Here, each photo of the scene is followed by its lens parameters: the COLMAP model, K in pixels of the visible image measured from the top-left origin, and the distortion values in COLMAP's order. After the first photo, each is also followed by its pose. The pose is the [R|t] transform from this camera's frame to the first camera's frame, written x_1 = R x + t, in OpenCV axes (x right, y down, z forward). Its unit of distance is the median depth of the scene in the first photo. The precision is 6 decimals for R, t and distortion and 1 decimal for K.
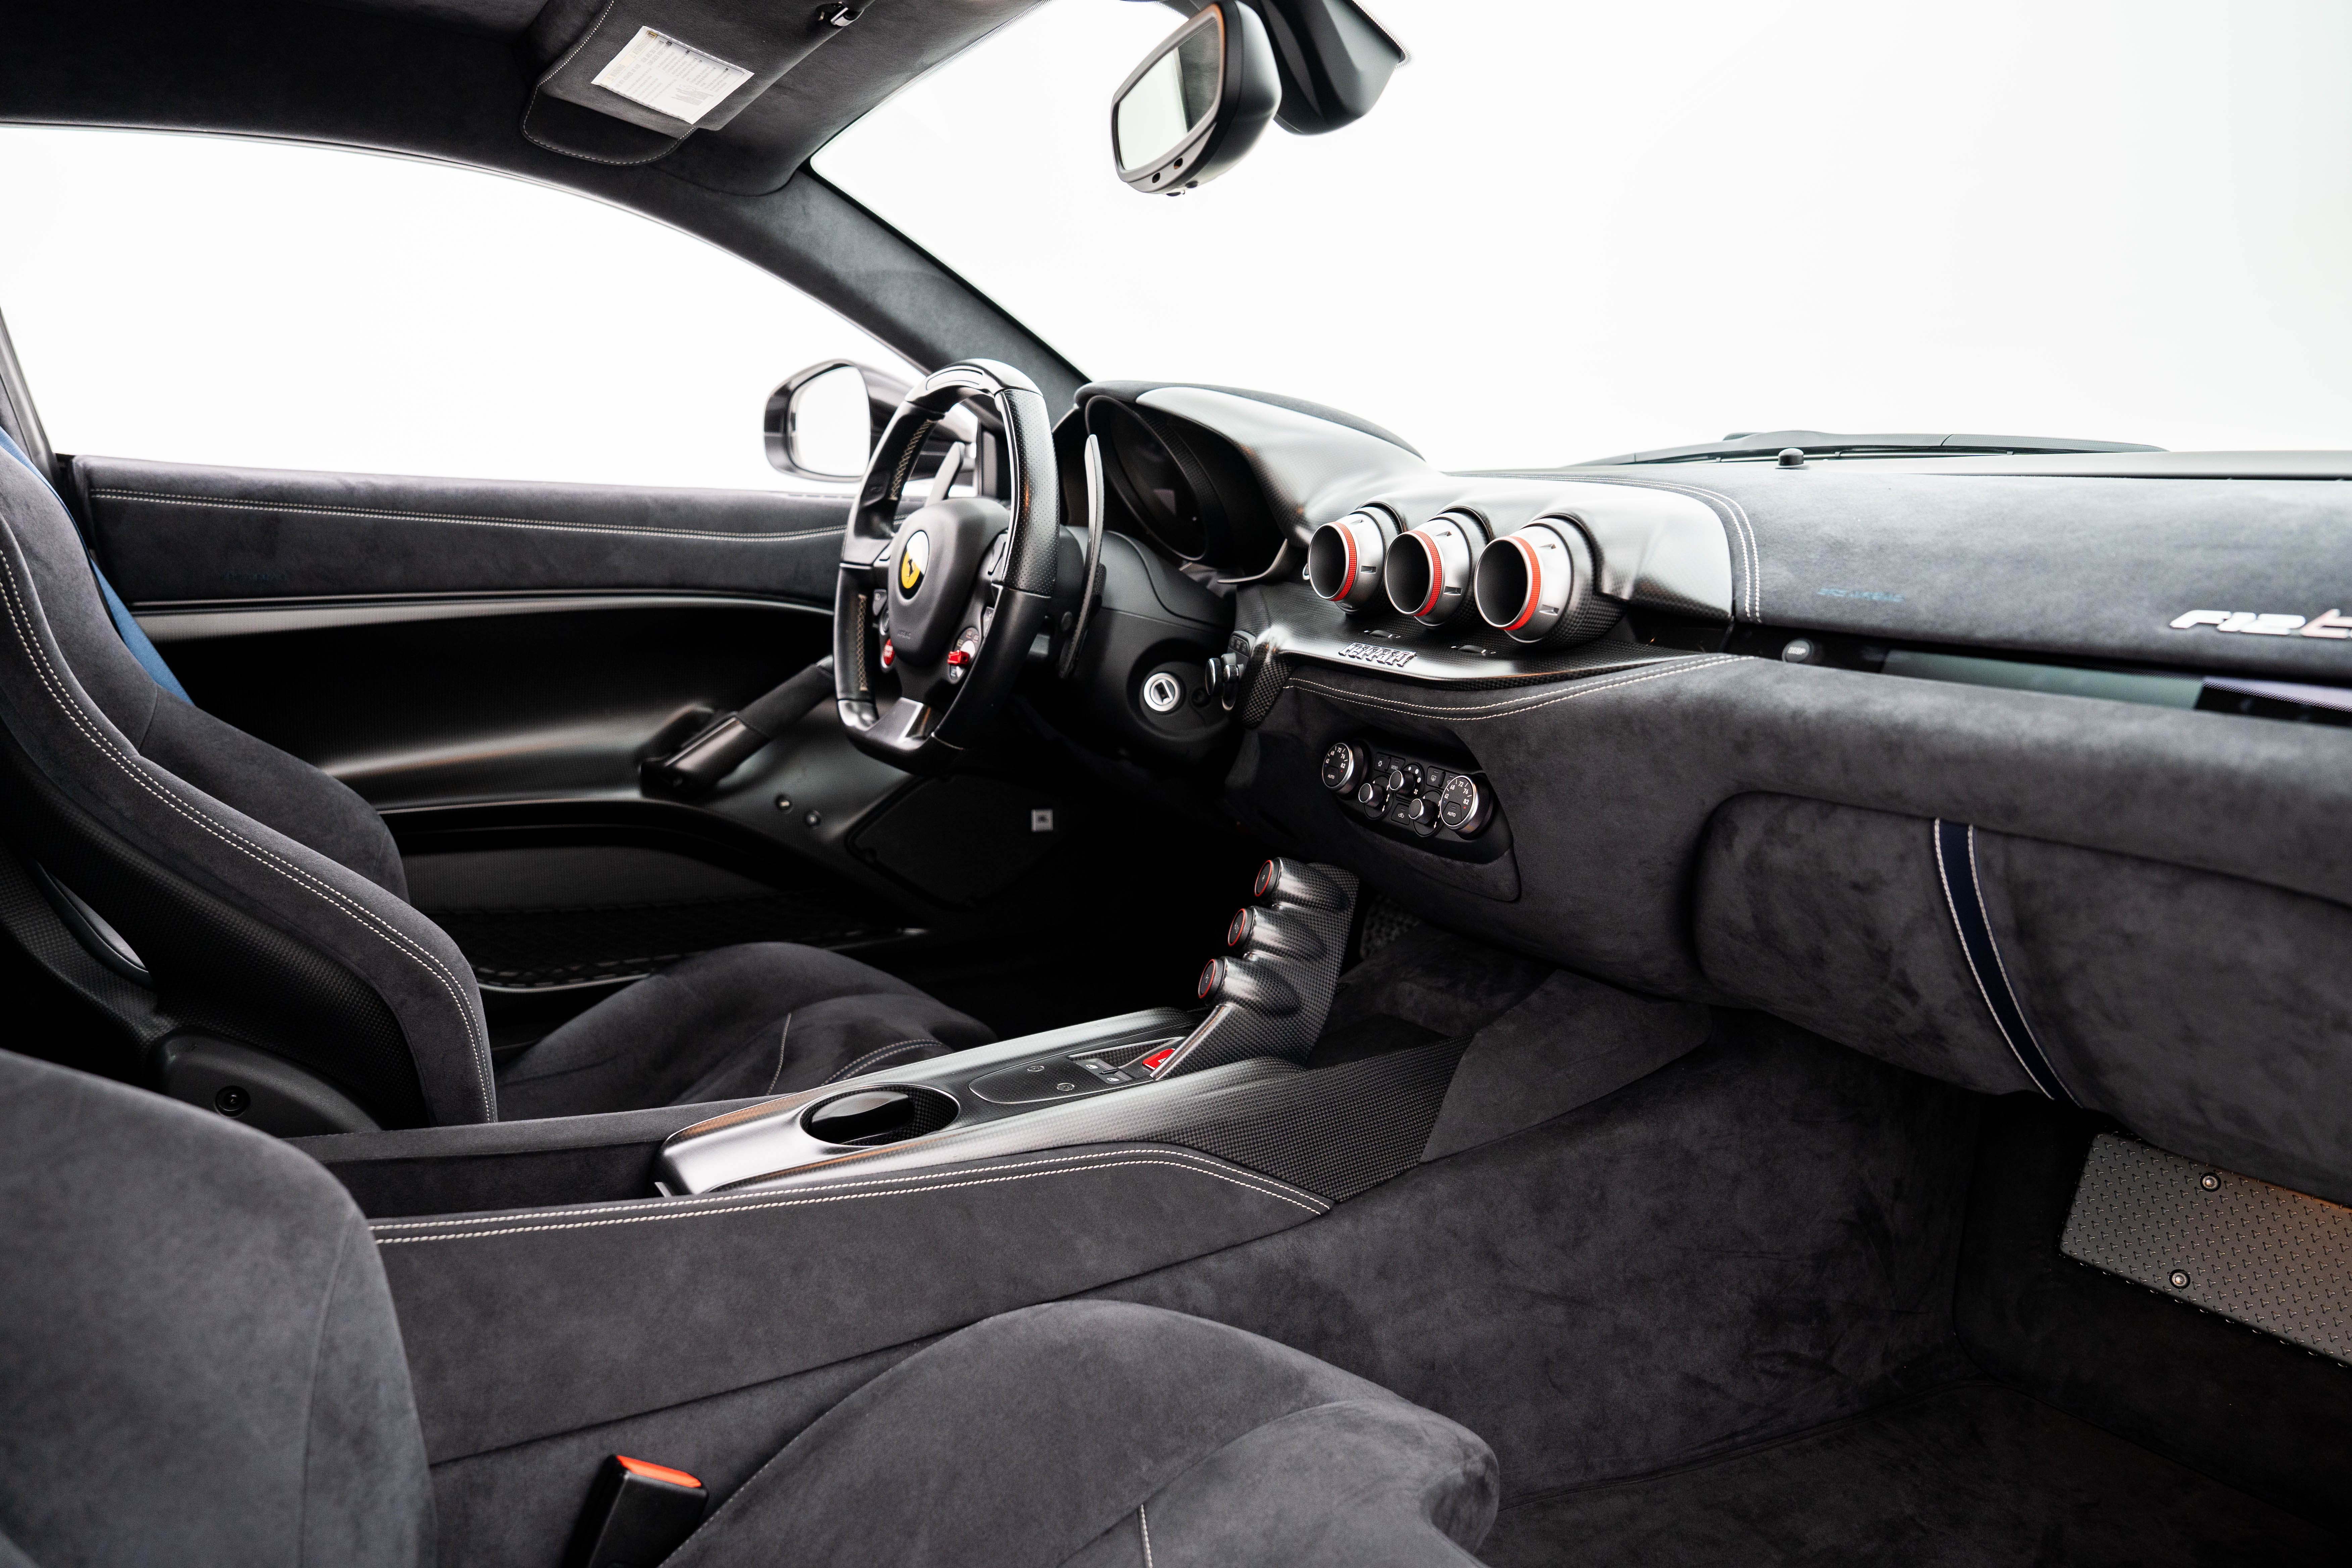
lens RADIAL K [[1614.7, 0, 1176.0], [0, 1614.7, 784.0], [0, 0, 1]] dist [-0.118933, 0.091708]
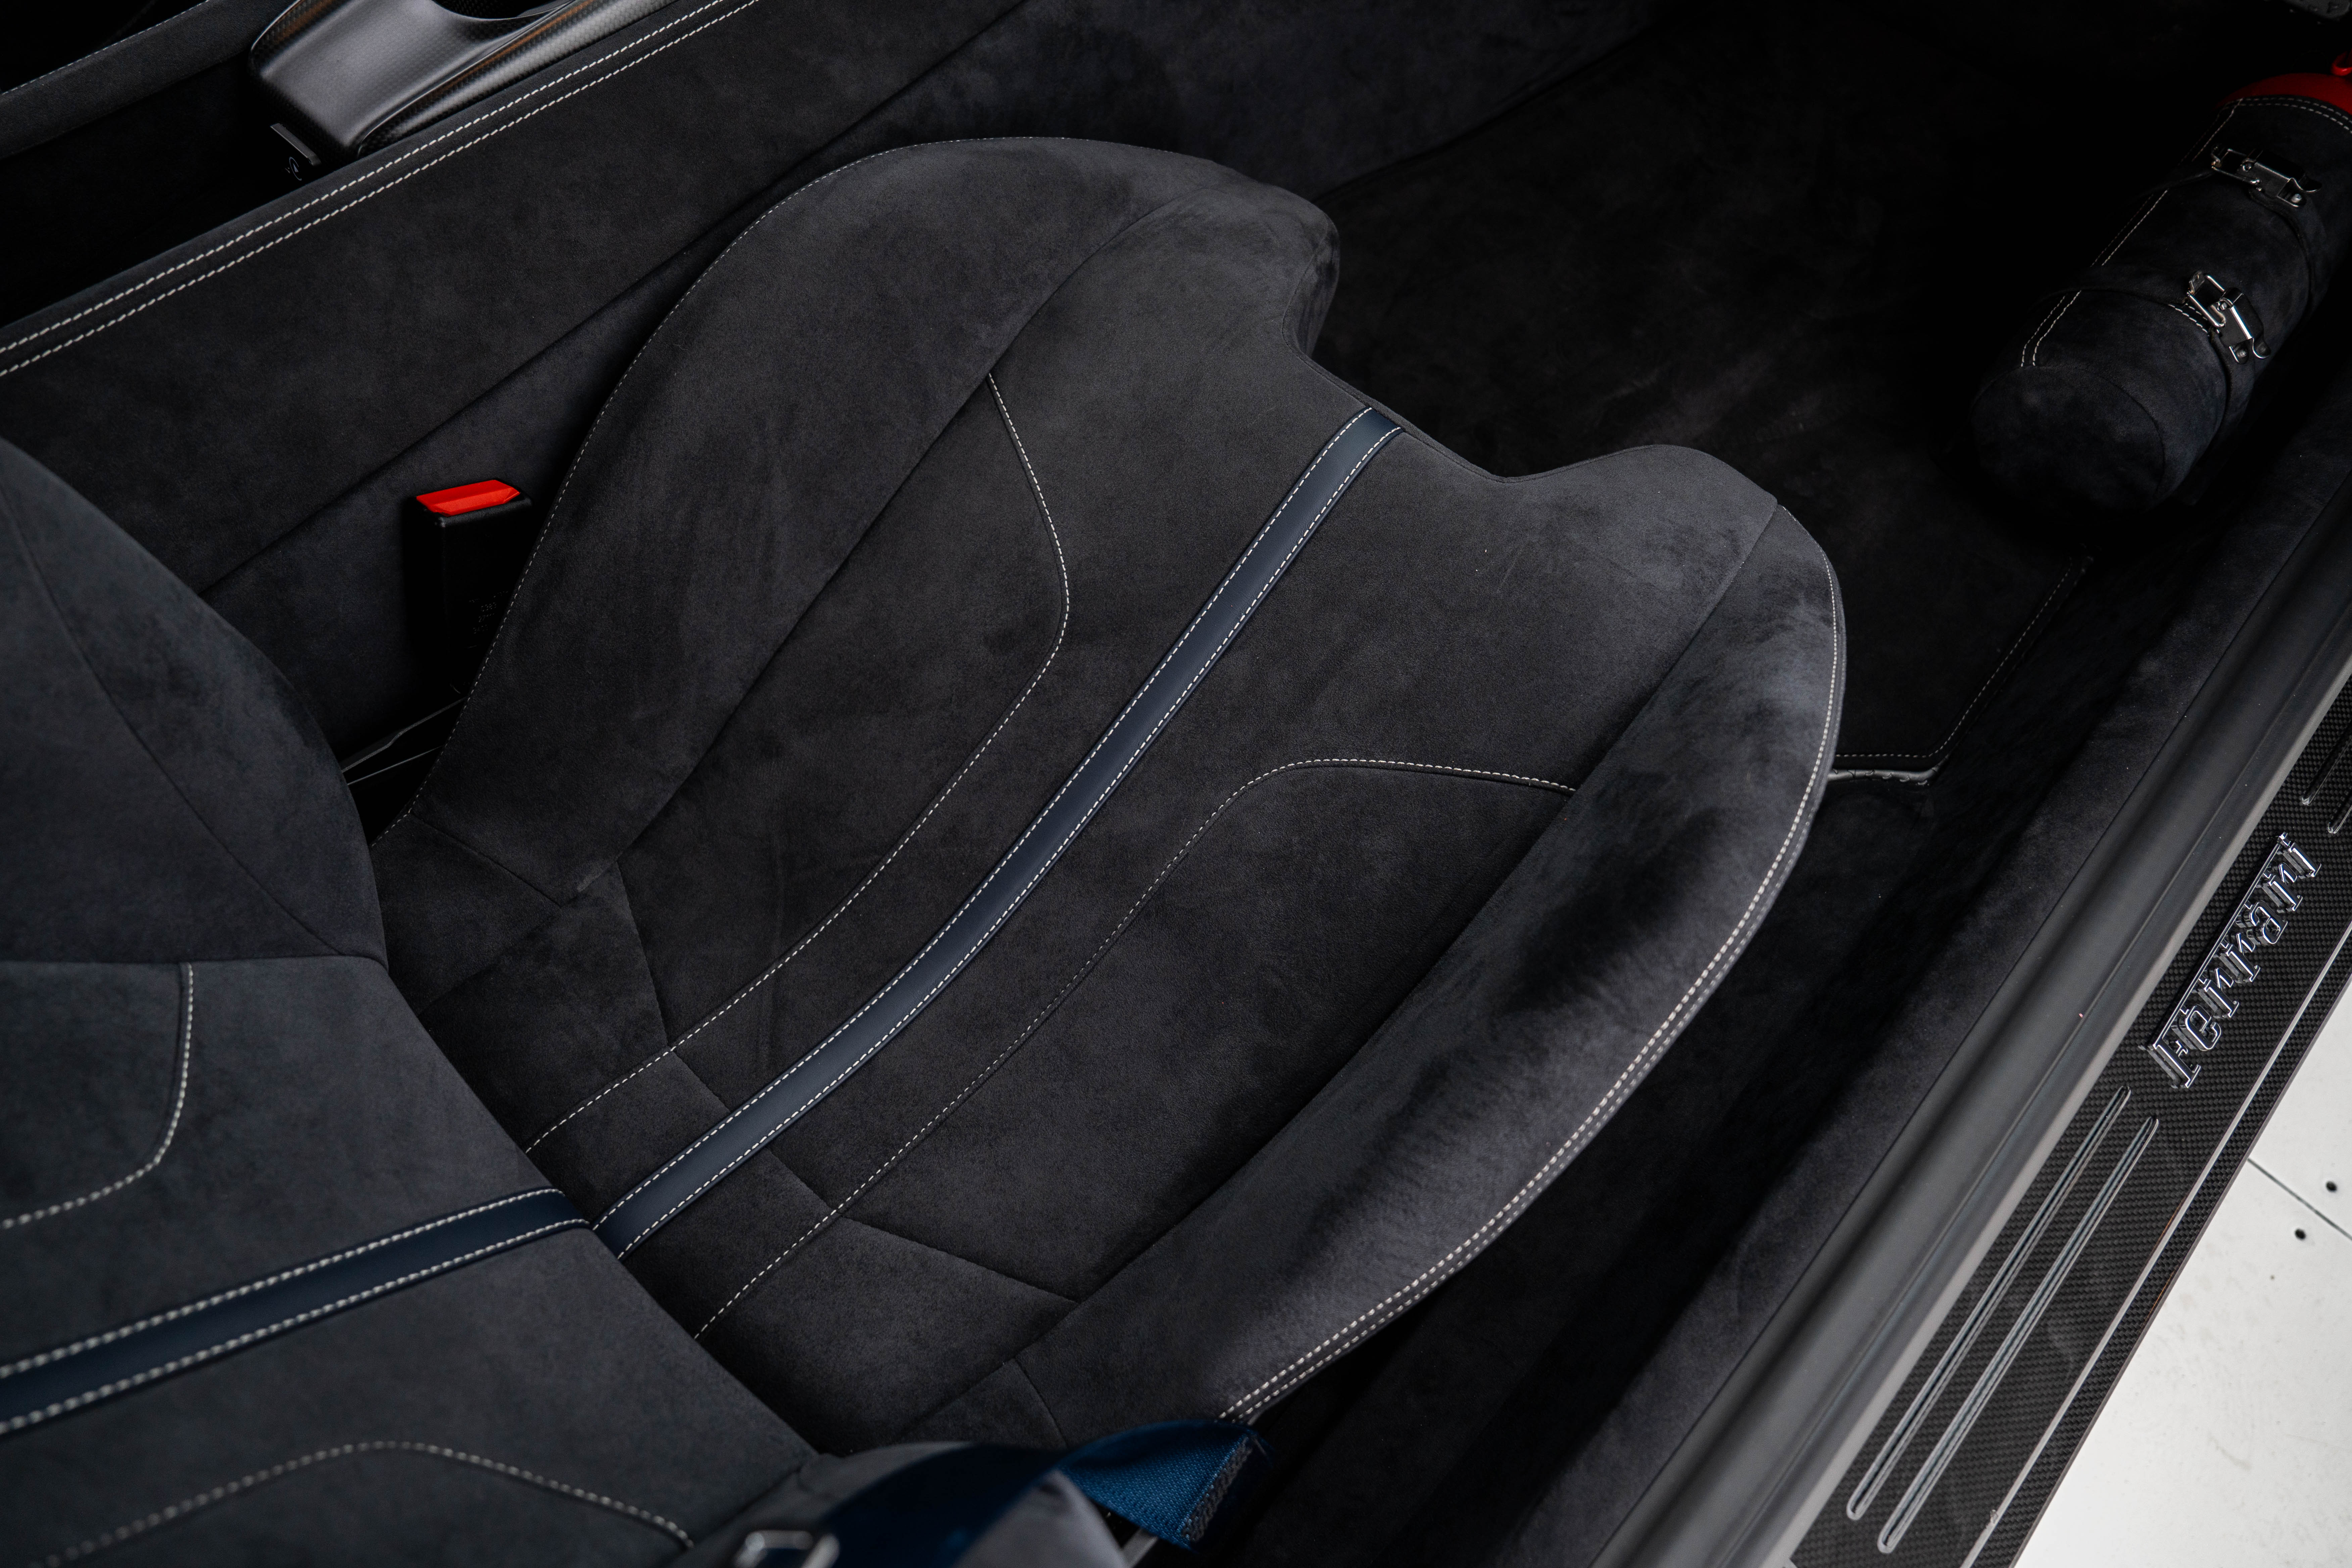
lens RADIAL K [[1614.7, 0, 1176.0], [0, 1614.7, 784.0], [0, 0, 1]] dist [-0.118933, 0.091708]
pose [[0.963301, -0.241309, 0.117564, -0.083177], [0.049316, 0.589629, 0.806168, -0.151161], [-0.263855, -0.770784, 0.579890, 0.237081]]
